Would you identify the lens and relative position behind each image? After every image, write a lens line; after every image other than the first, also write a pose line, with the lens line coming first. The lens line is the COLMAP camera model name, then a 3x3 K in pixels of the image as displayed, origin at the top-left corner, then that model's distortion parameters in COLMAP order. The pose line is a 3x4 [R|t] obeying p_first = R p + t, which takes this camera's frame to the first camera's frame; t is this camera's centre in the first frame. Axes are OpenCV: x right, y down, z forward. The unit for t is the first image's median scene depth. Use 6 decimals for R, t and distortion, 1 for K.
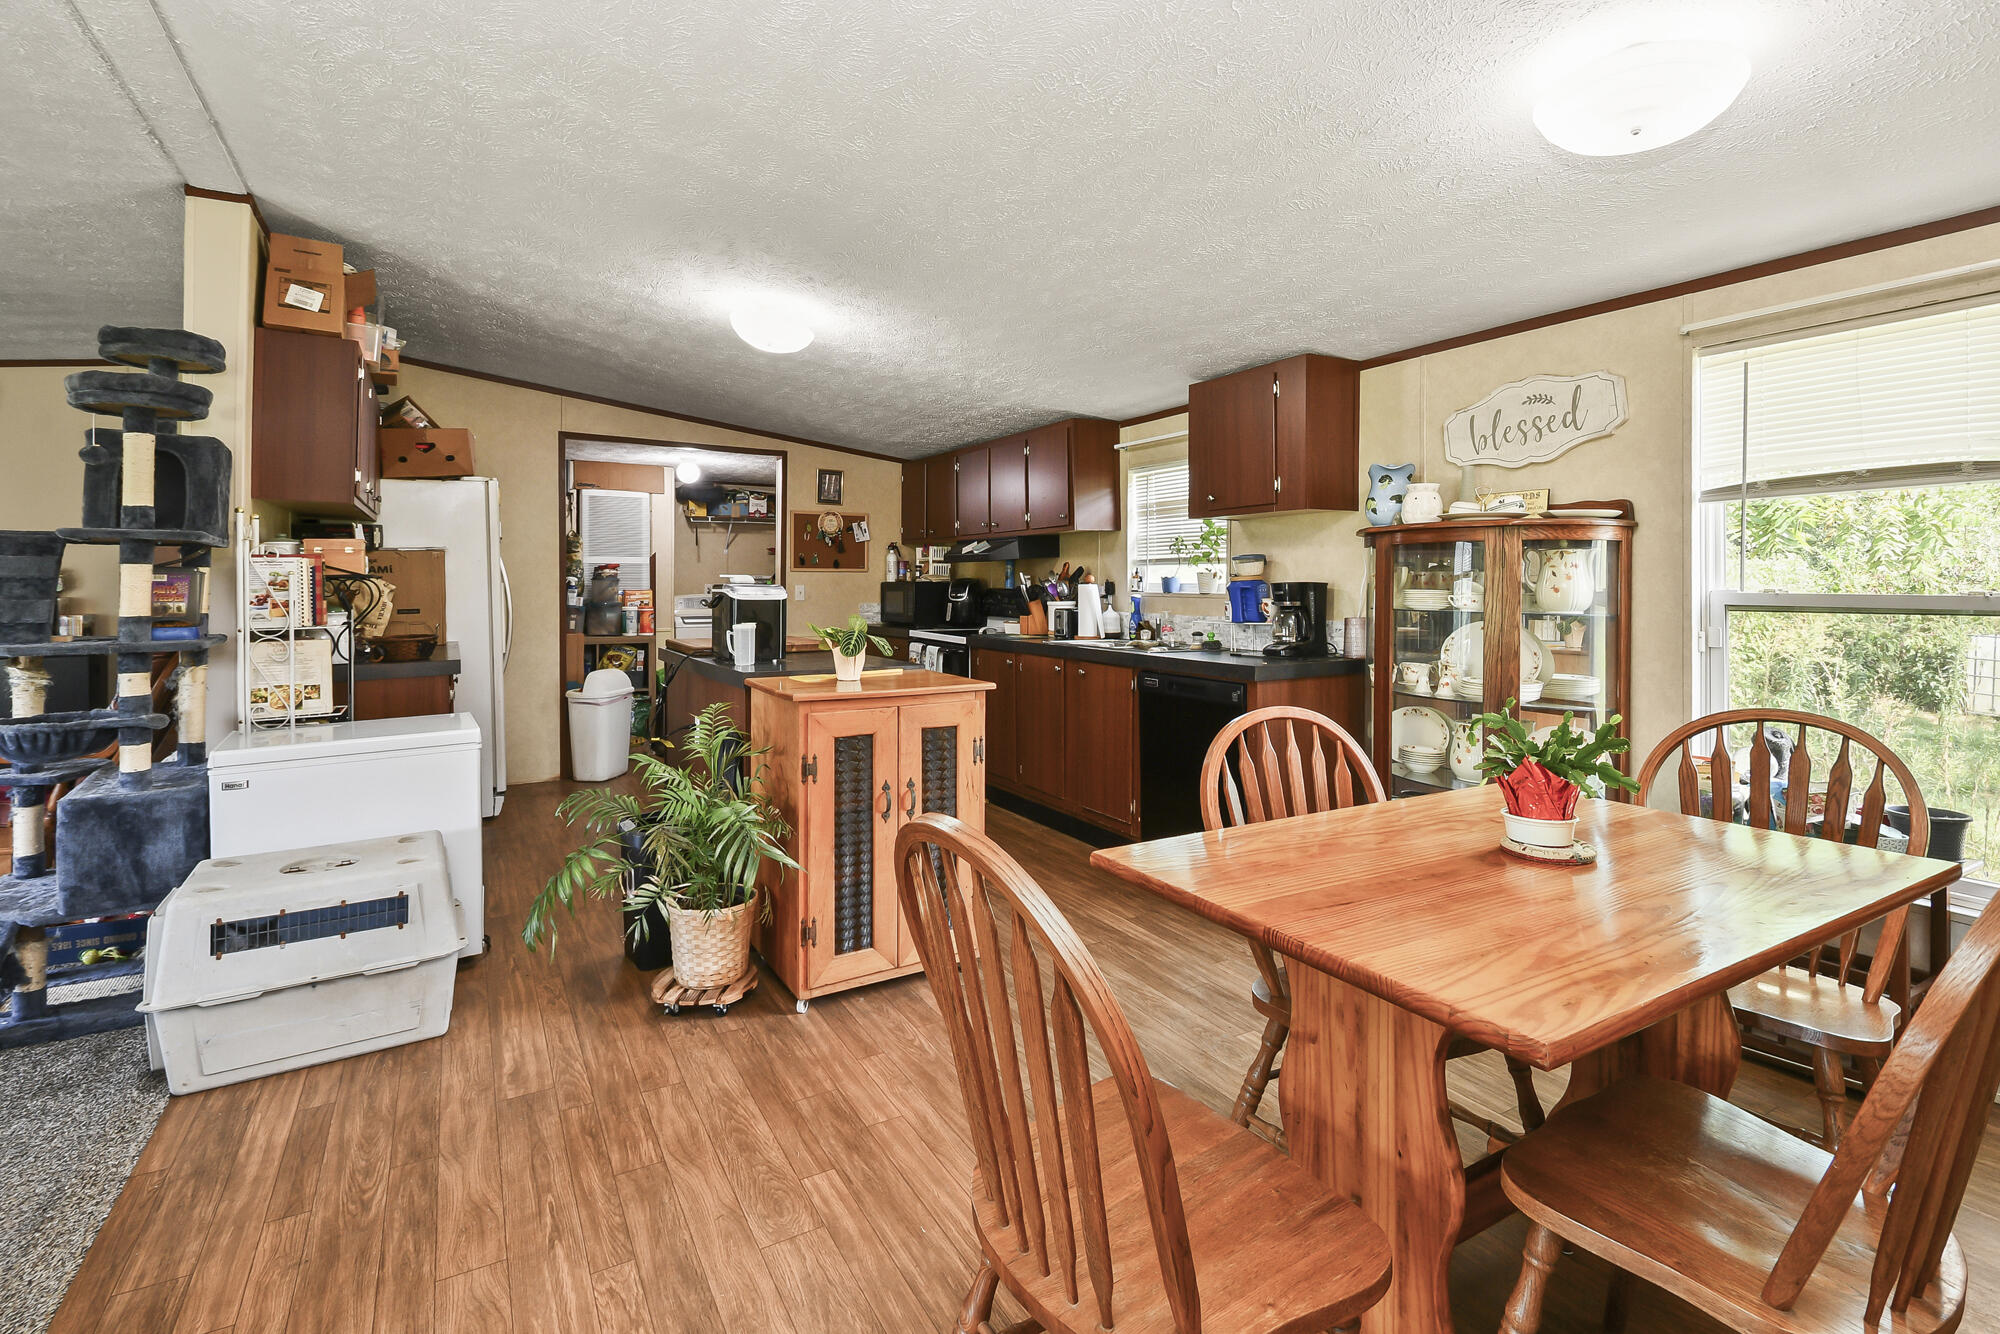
lens RADIAL K [[960.0, 0, 999.5], [0, 960.0, 576.5], [0, 0, 1]] dist [-0.000835, -0.000237]
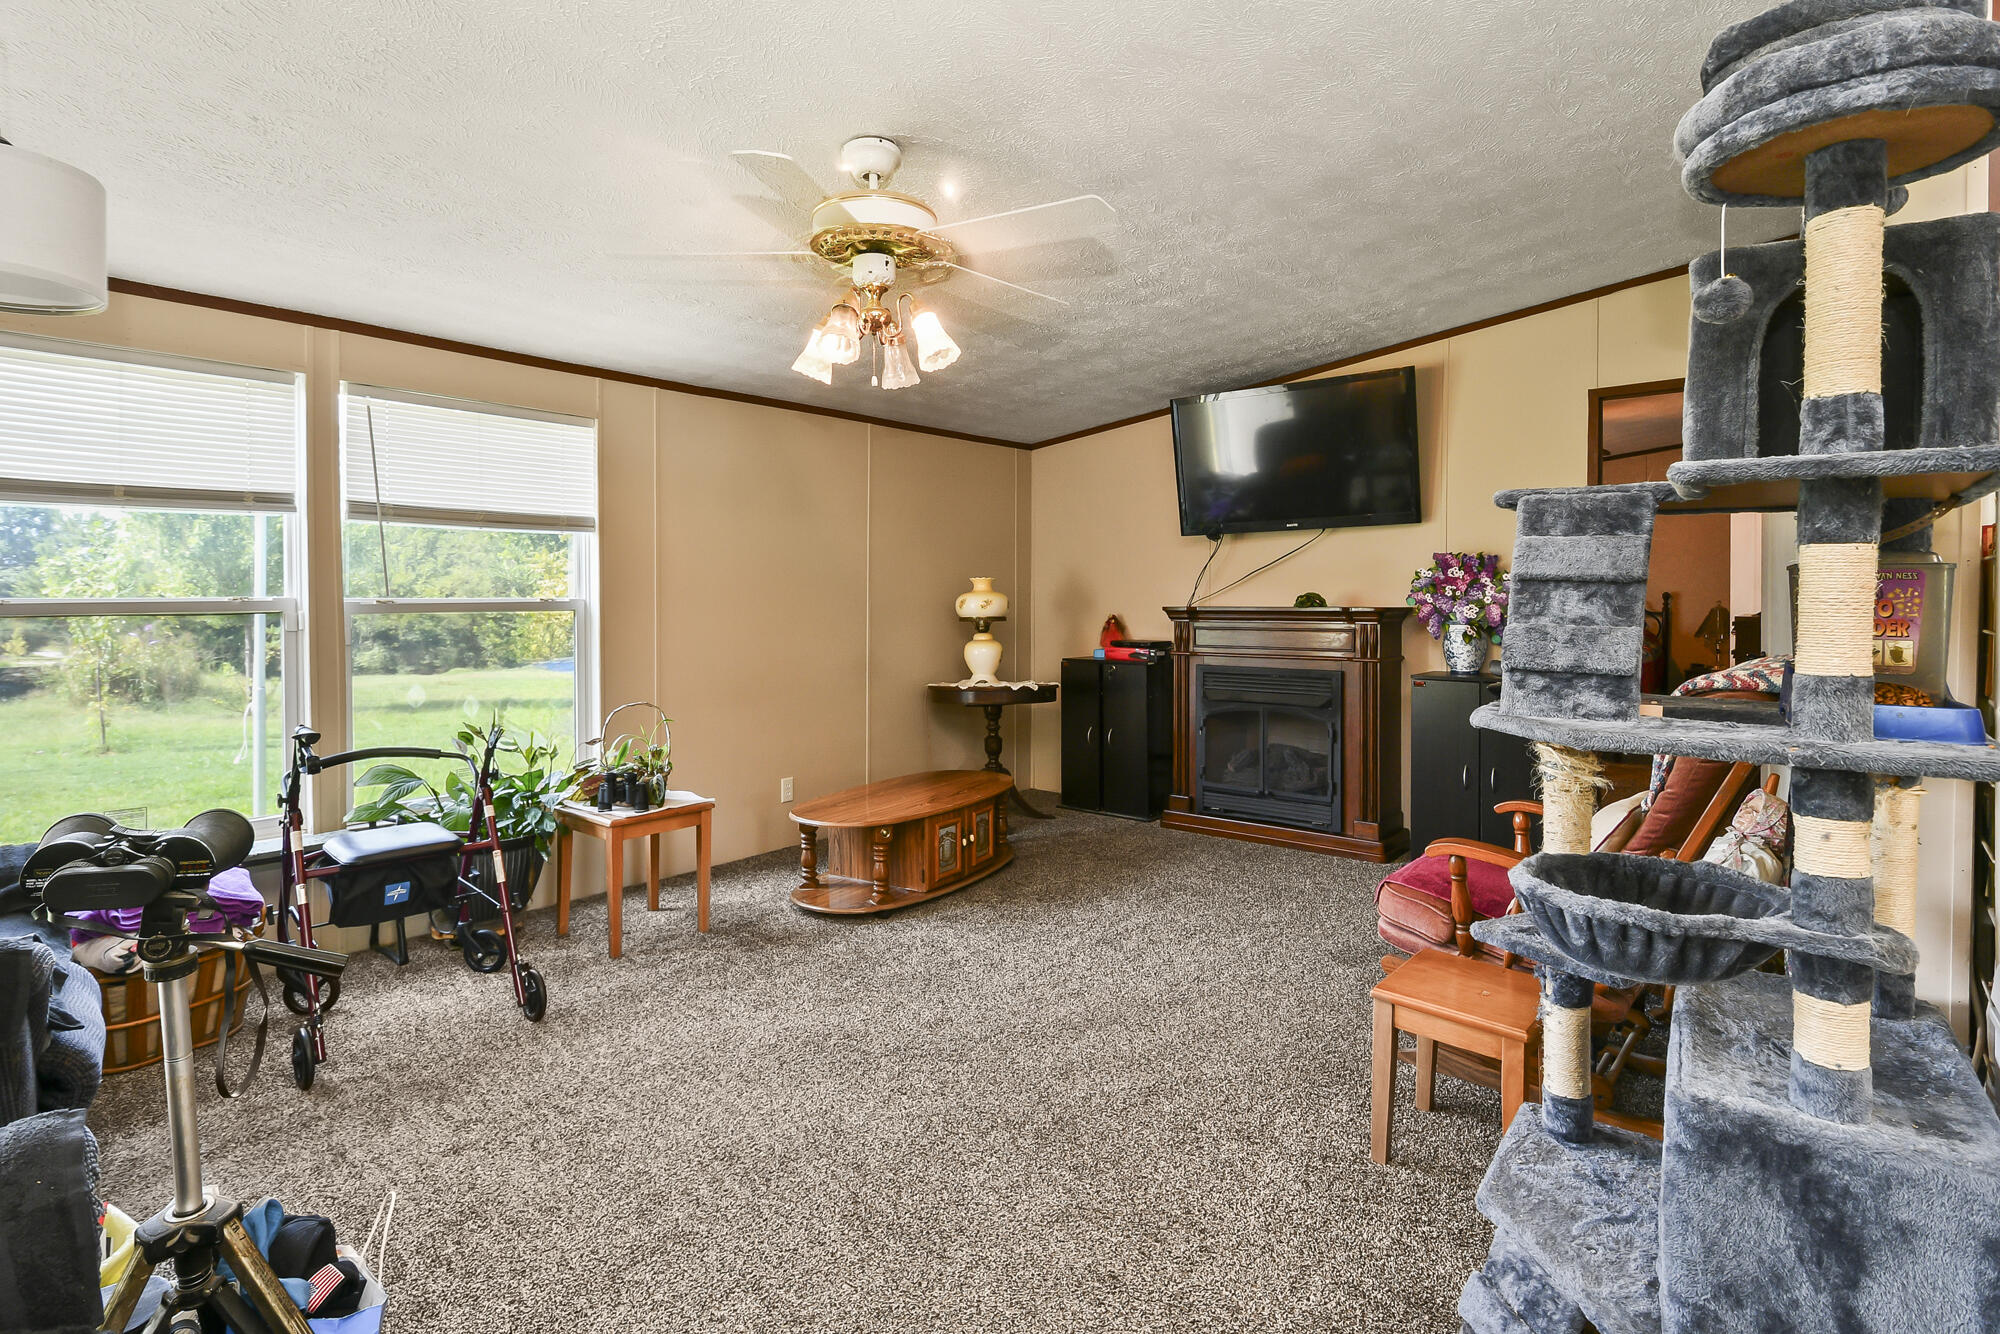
lens RADIAL K [[1006.7, 0, 995.3], [0, 1006.7, 602.5], [0, 0, 1]] dist [0.000743, 0.000272]
pose [[0.358591, 0.014933, -0.933375, -0.187880], [0.002977, 0.999849, 0.017140, 0.000933], [0.933490, -0.008924, 0.358492, 0.155441]]
